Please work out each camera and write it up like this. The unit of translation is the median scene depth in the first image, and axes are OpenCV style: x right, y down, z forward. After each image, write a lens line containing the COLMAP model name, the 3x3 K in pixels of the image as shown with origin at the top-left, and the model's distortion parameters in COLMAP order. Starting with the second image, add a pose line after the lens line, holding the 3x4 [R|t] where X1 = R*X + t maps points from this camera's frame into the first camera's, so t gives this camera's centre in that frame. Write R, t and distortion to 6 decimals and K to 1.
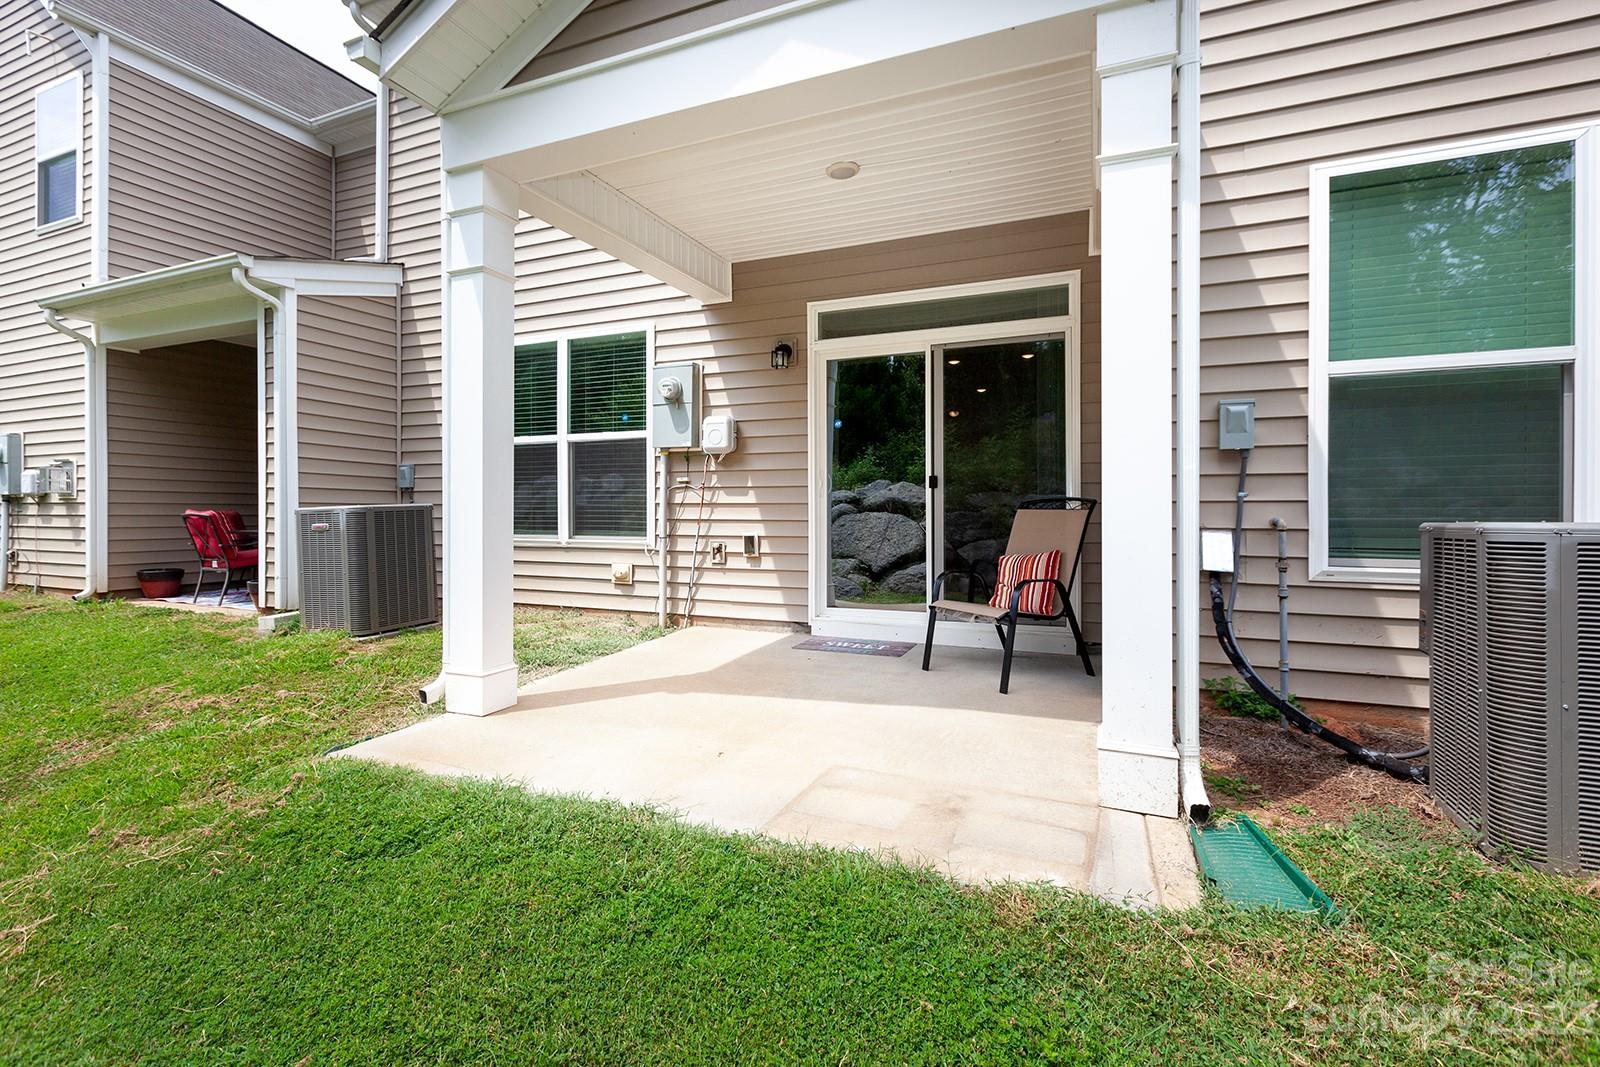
lens RADIAL K [[720.1, 0, 783.2], [0, 720.1, 507.9], [0, 0, 1]] dist [0.001554, 0.000099]
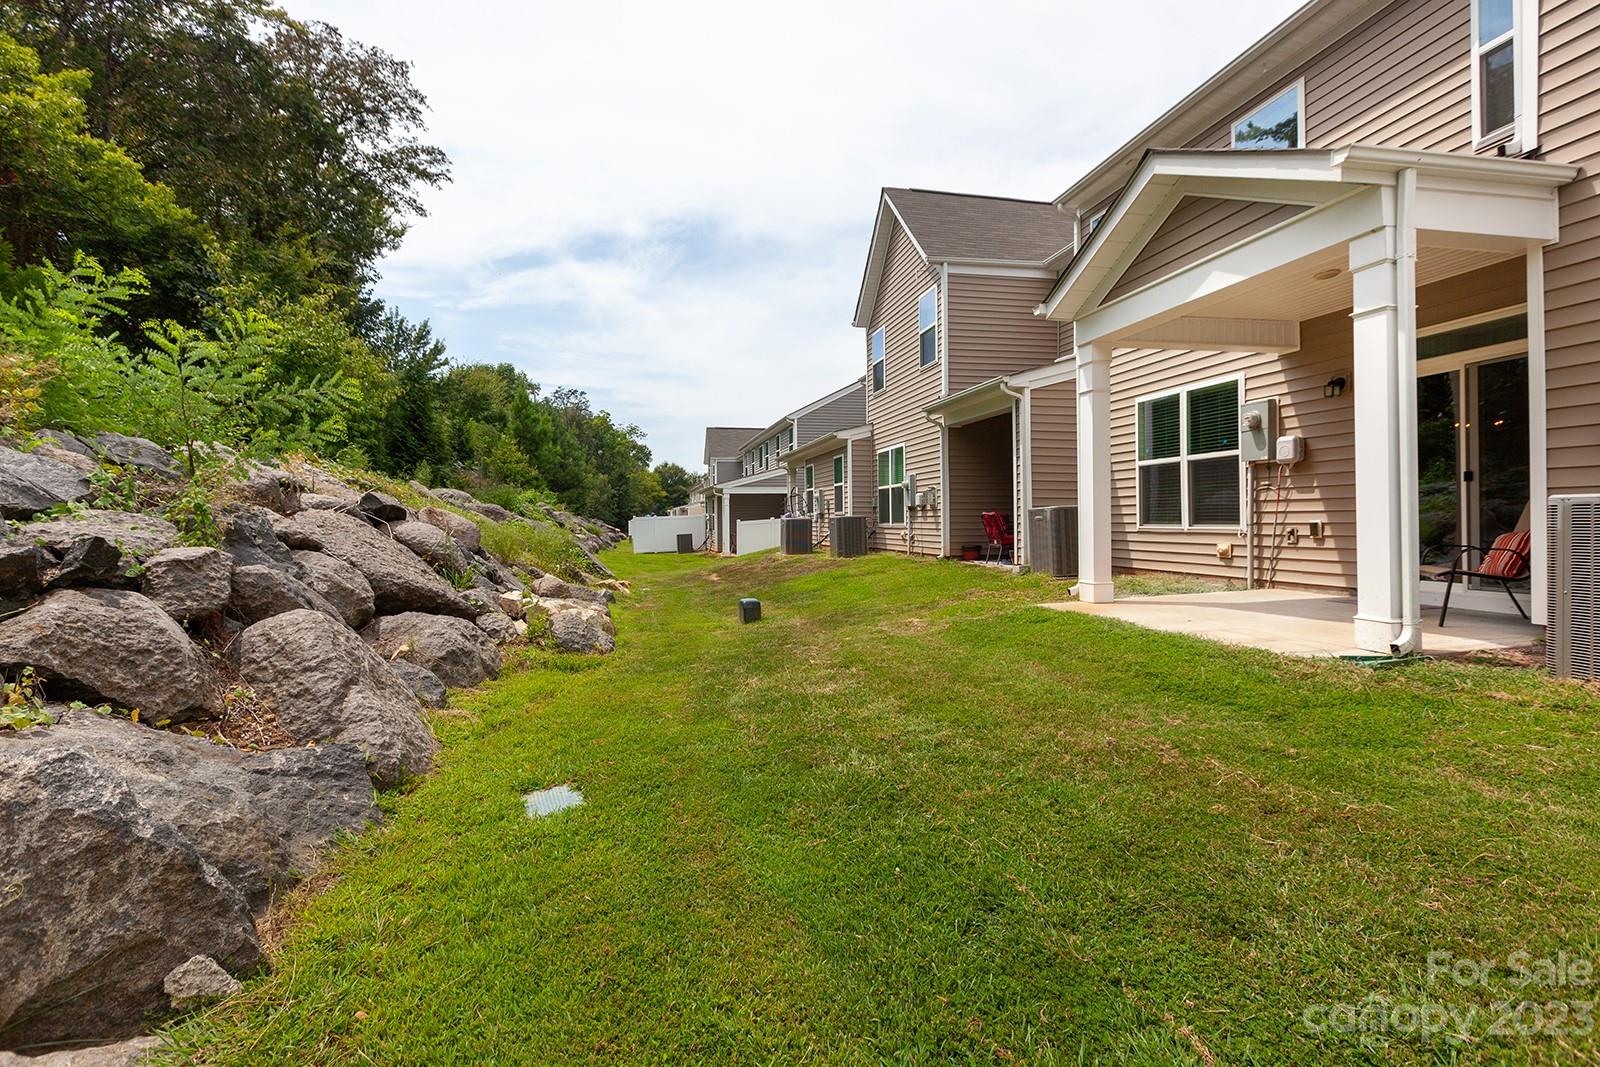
lens RADIAL K [[720.1, 0, 796.5], [0, 720.1, 524.8], [0, 0, 1]] dist [0.001554, 0.000099]
pose [[0.585156, -0.001322, -0.810919, 0.454521], [0.012896, 0.999887, 0.007676, 0.018608], [0.810818, -0.014950, 0.585108, -0.544068]]
